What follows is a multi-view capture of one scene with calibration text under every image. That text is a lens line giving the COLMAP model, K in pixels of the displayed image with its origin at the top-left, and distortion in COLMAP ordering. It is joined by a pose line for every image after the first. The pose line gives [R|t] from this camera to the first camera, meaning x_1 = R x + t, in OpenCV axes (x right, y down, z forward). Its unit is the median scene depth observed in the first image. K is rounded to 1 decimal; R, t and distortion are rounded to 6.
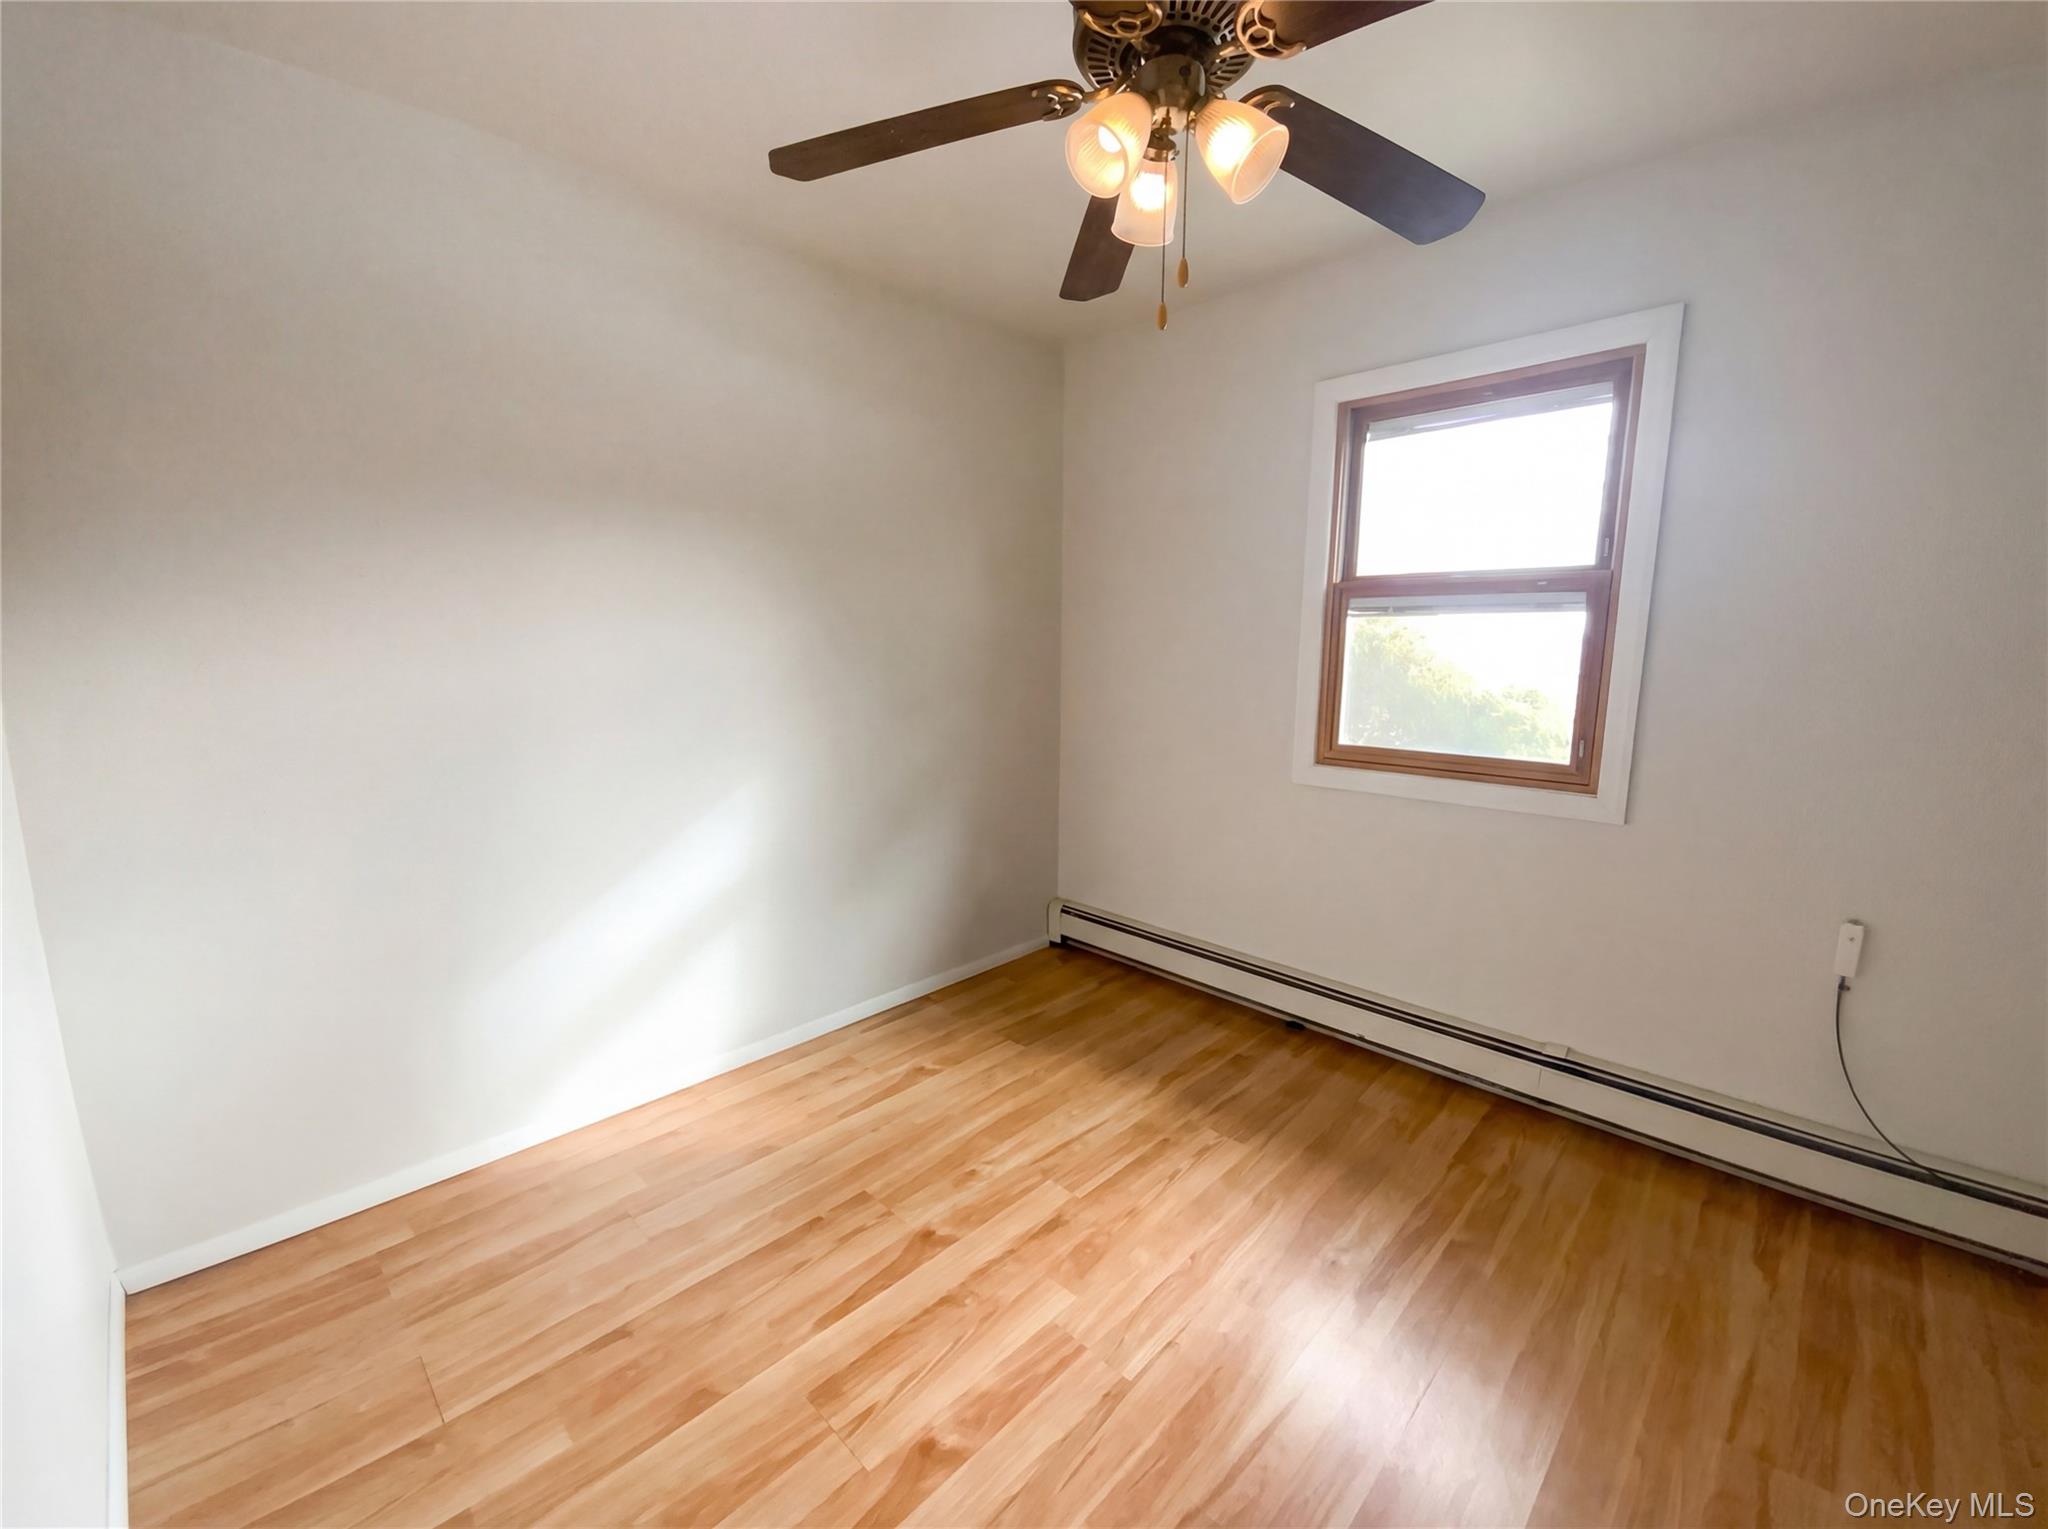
lens RADIAL K [[847.6, 0, 1023.0], [0, 847.6, 763.4], [0, 0, 1]] dist [0.001844, -0.000155]
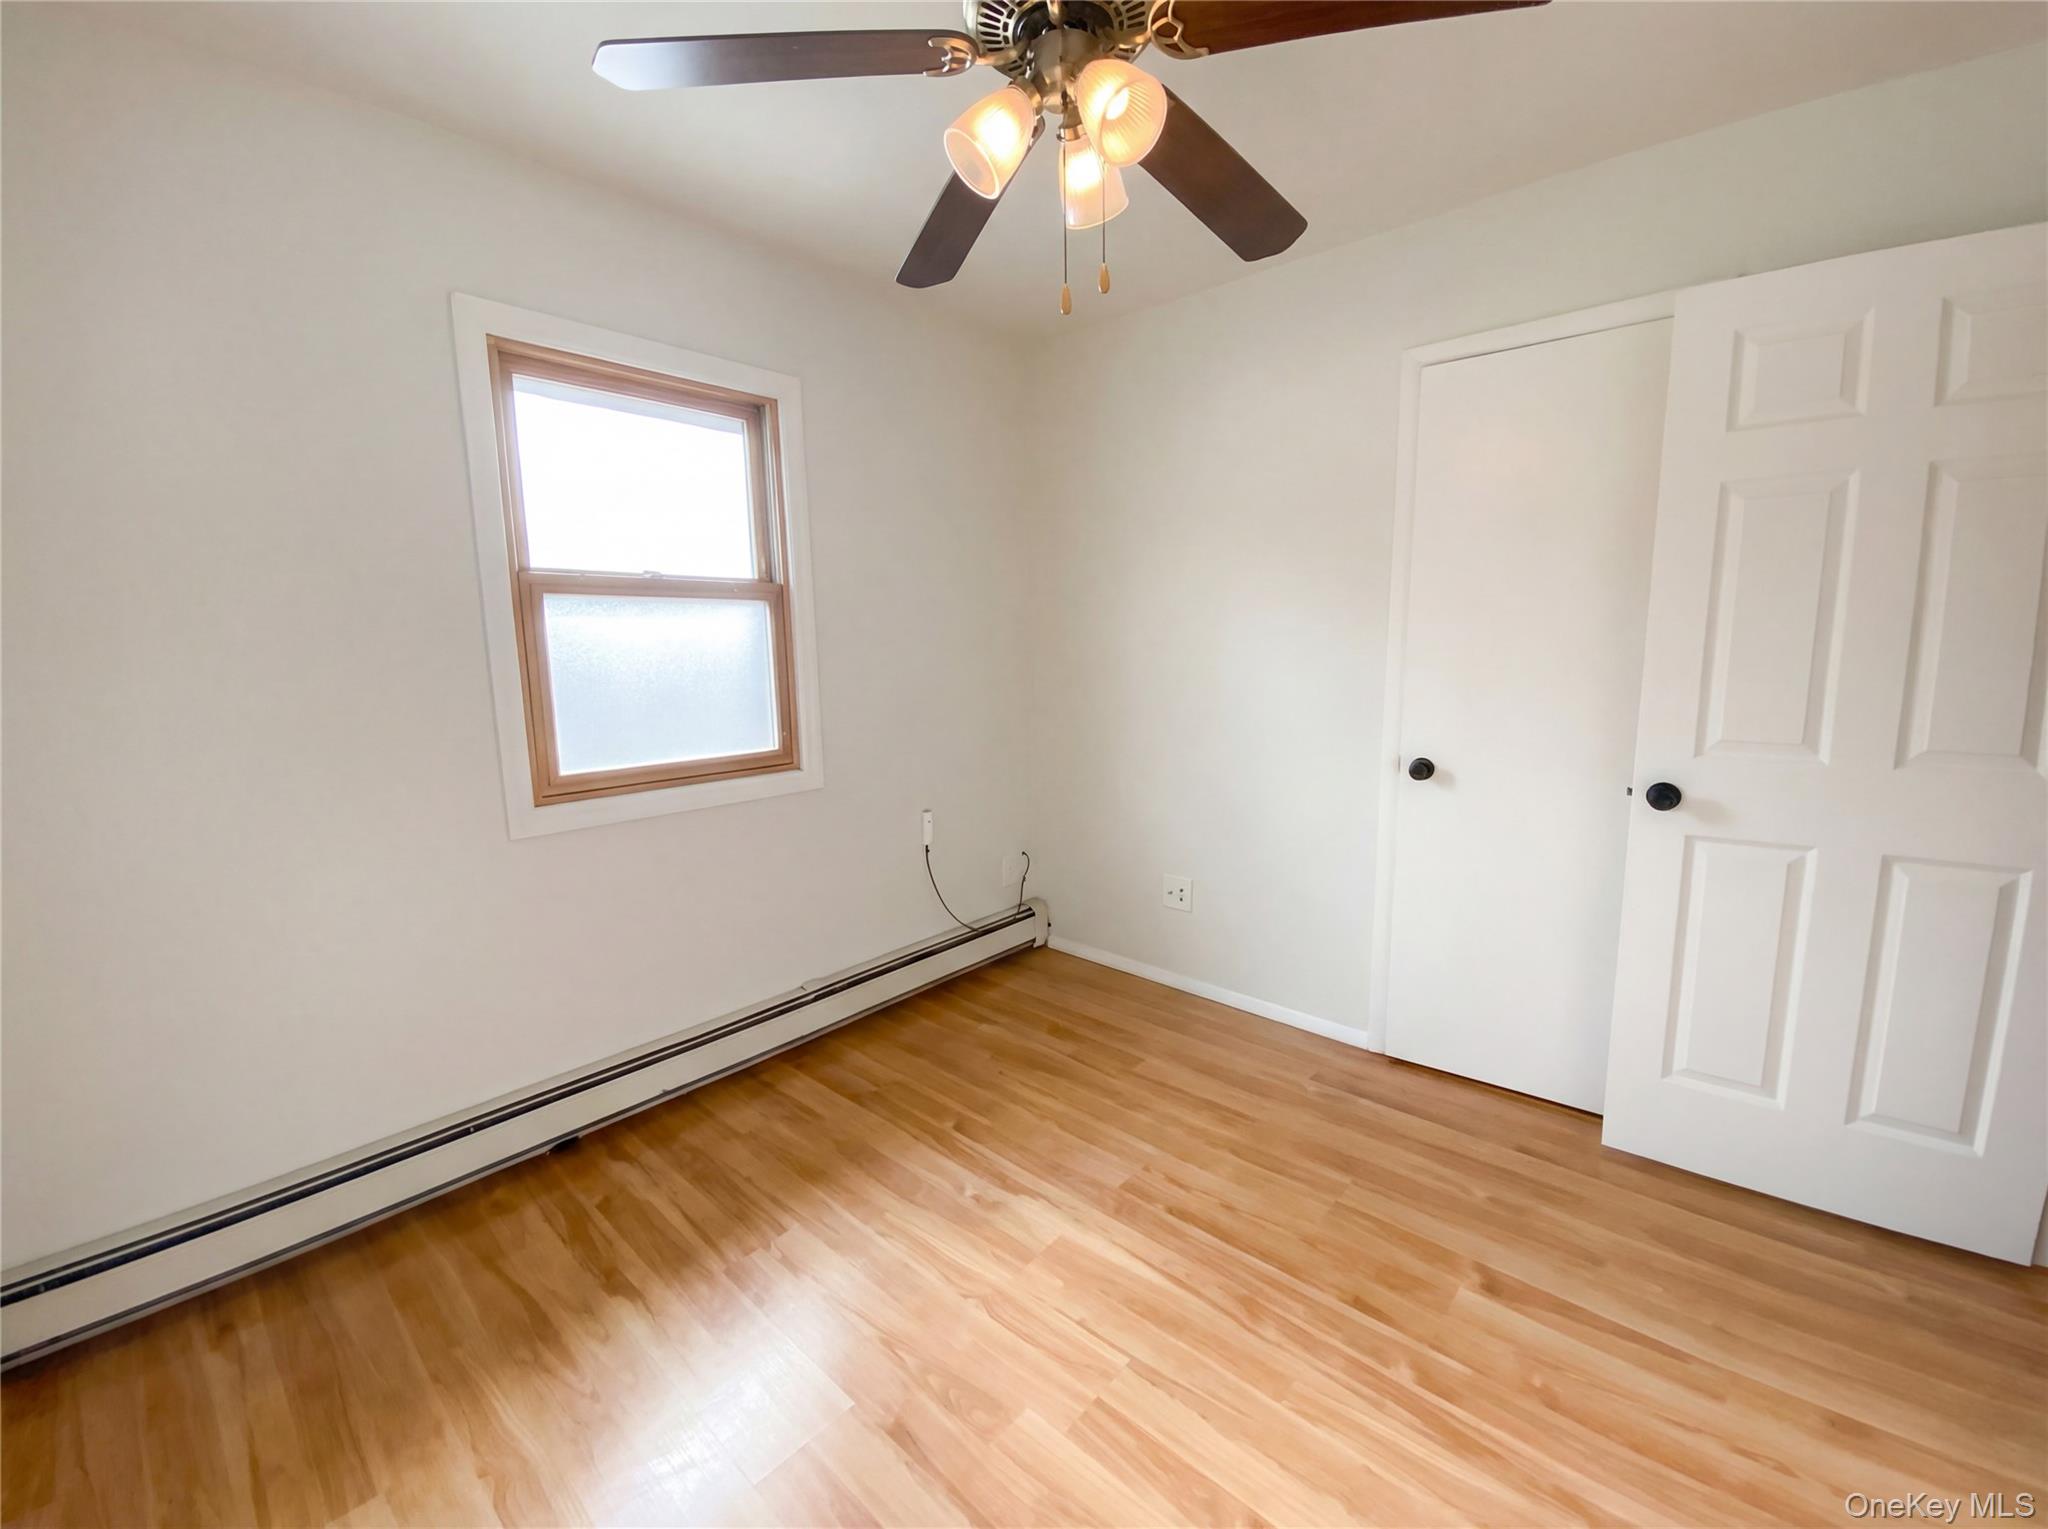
lens RADIAL K [[847.6, 0, 1023.6], [0, 847.6, 765.0], [0, 0, 1]] dist [0.001844, -0.000155]
pose [[-0.042936, -0.160339, 0.986128, -0.528453], [0.160272, 0.973149, 0.165207, -0.116451], [-0.986139, 0.165142, -0.016085, 0.701997]]
